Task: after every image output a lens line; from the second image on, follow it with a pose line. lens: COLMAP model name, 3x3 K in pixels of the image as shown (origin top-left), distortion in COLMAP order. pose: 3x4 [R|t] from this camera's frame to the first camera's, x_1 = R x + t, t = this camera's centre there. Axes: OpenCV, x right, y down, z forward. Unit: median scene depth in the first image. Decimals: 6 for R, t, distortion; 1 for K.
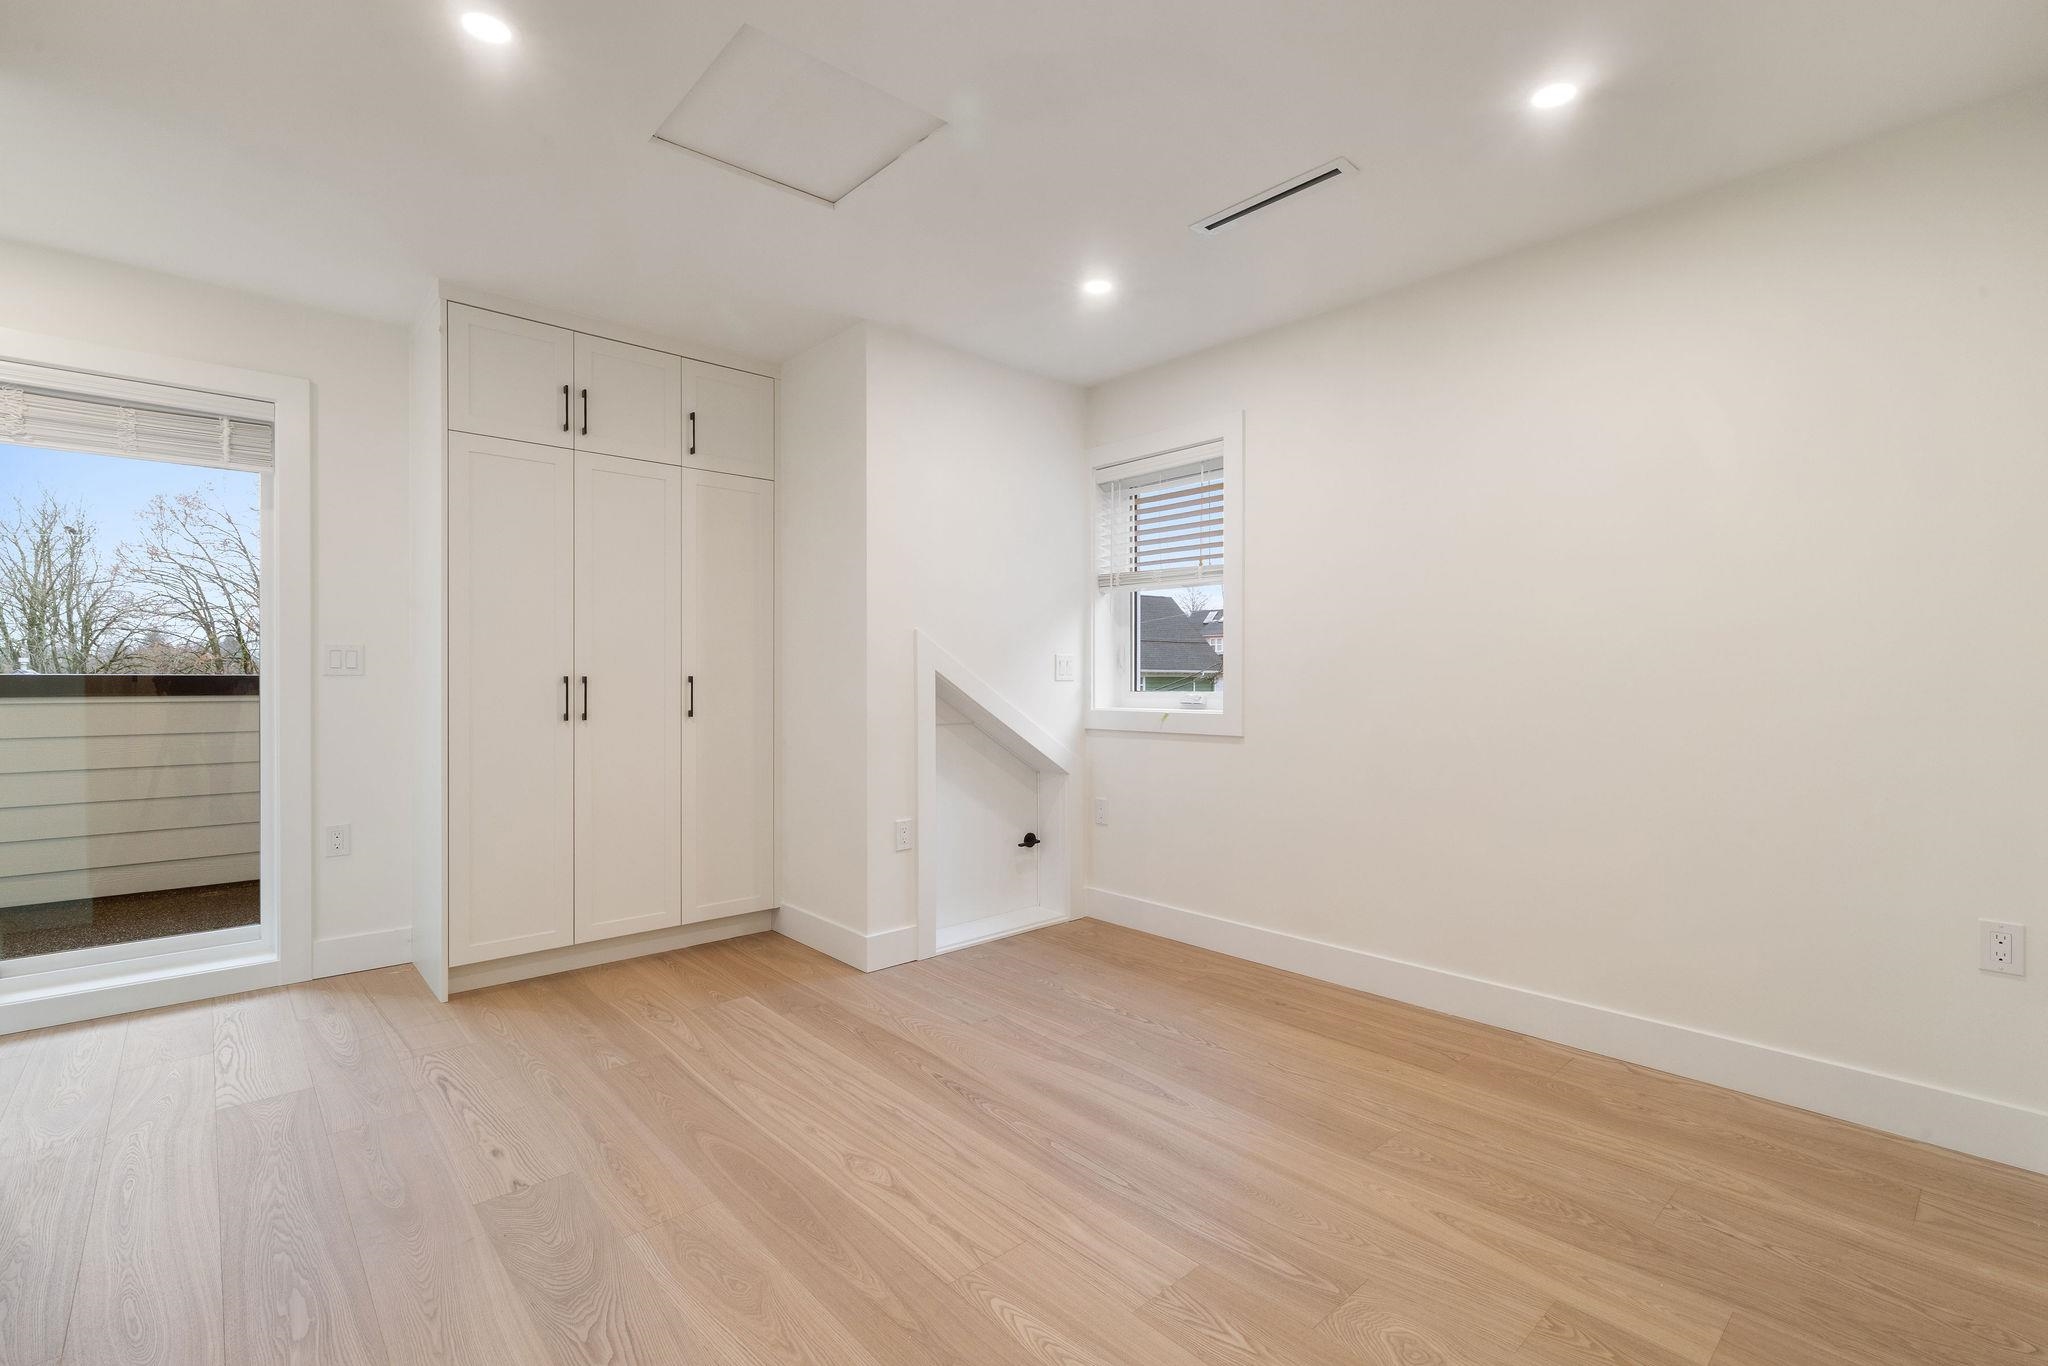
lens RADIAL K [[906.4, 0, 1025.6], [0, 906.4, 678.0], [0, 0, 1]] dist [-0.002061, -0.000488]
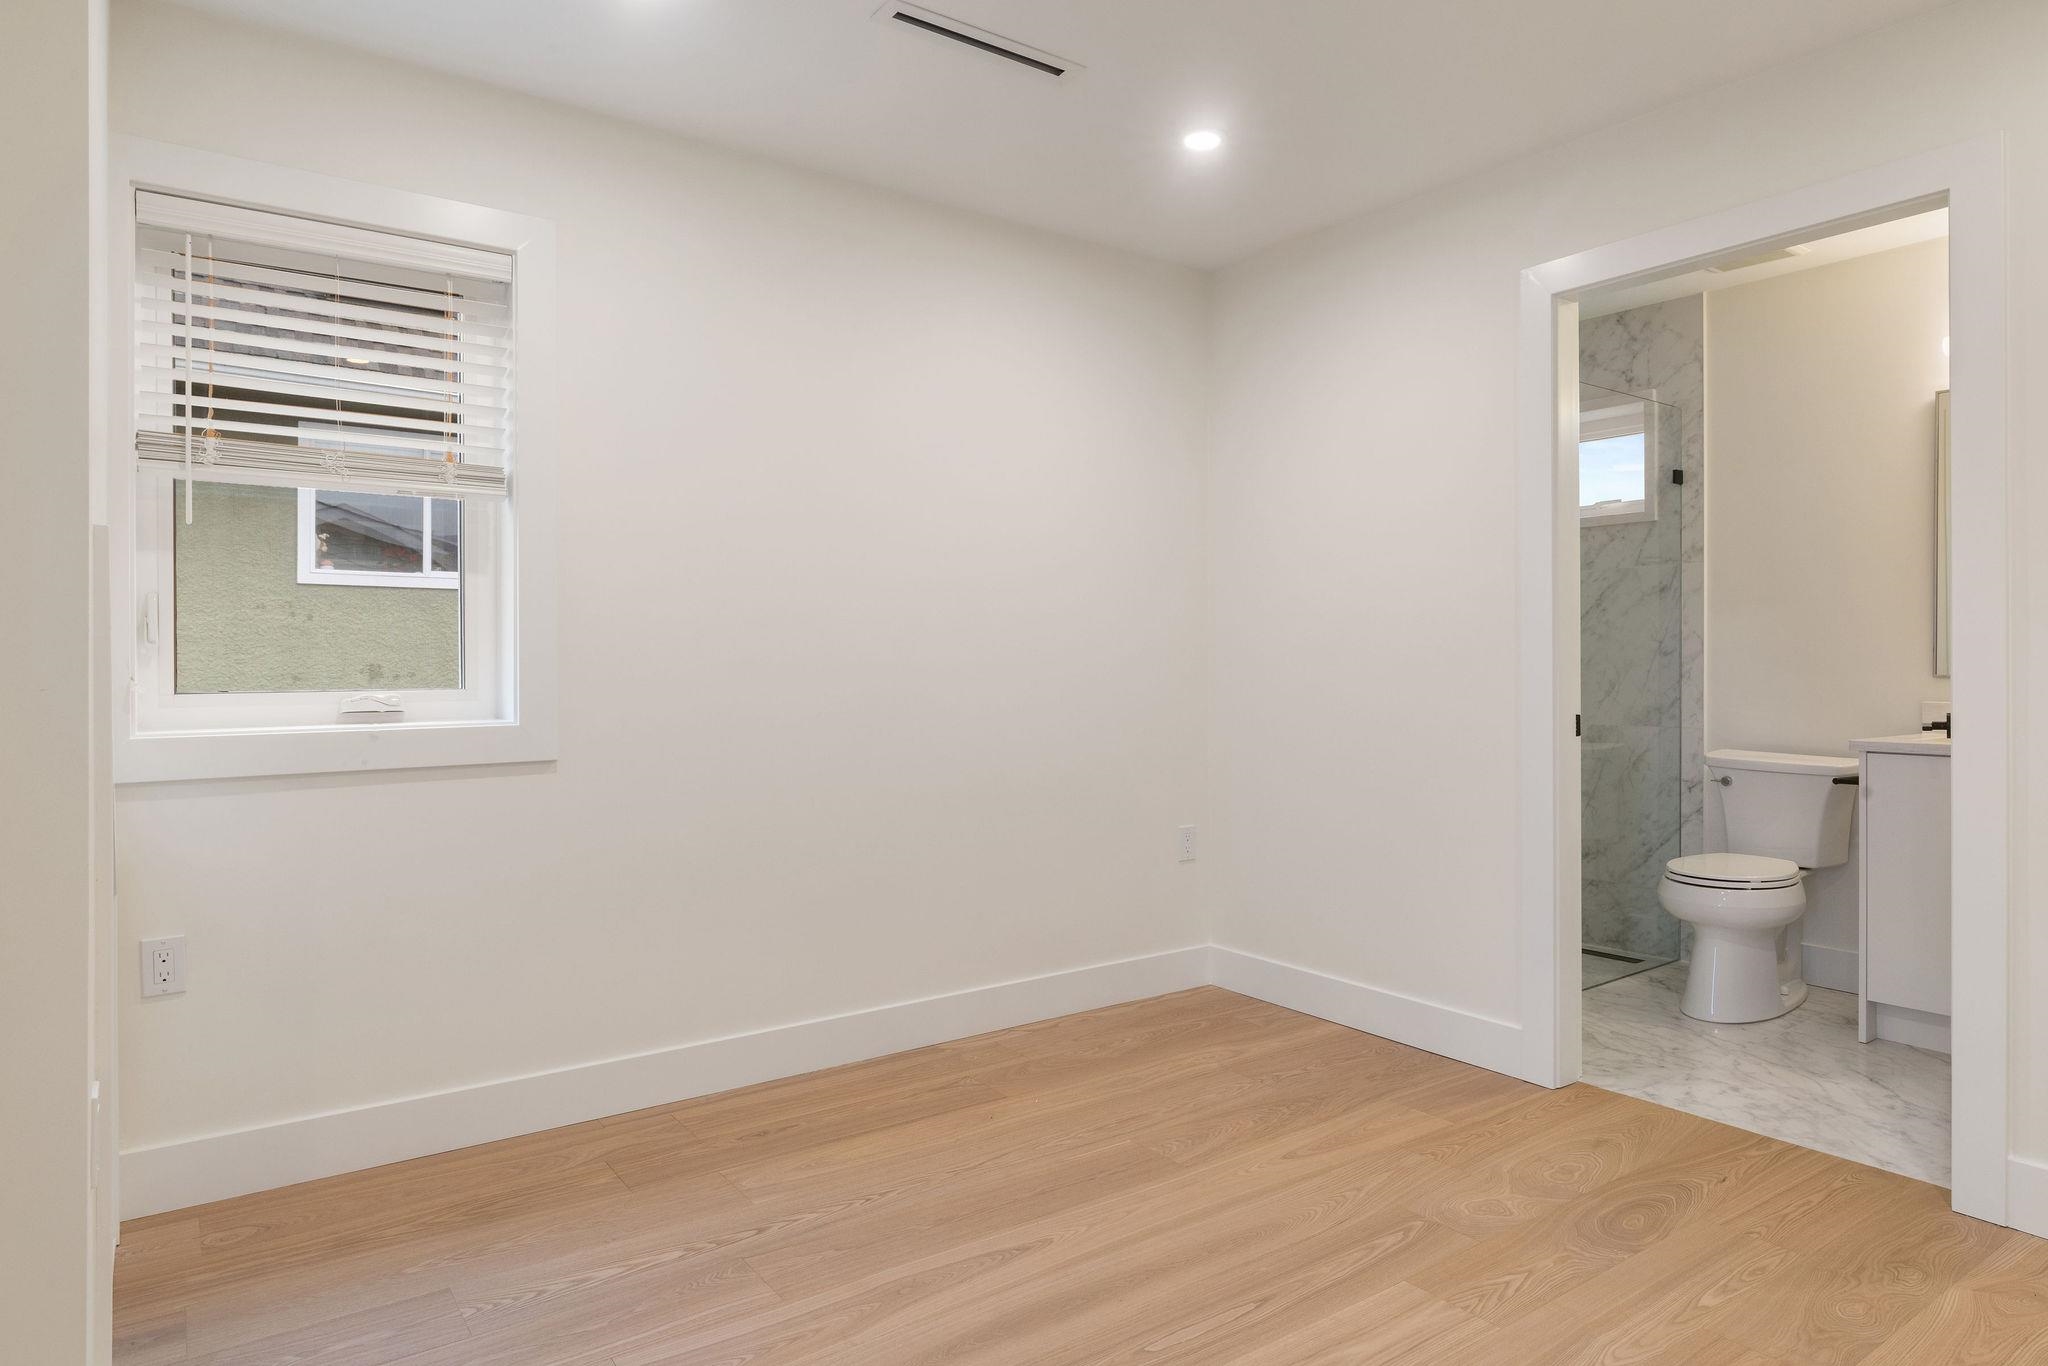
lens RADIAL K [[1226.1, 0, 1023.3], [0, 1226.1, 685.1], [0, 0, 1]] dist [-0.008649, -0.002038]
pose [[0.114378, -0.021314, 0.993209, -0.737700], [0.005774, 0.999767, 0.020790, -0.000258], [-0.993420, 0.003356, 0.114475, 0.832820]]
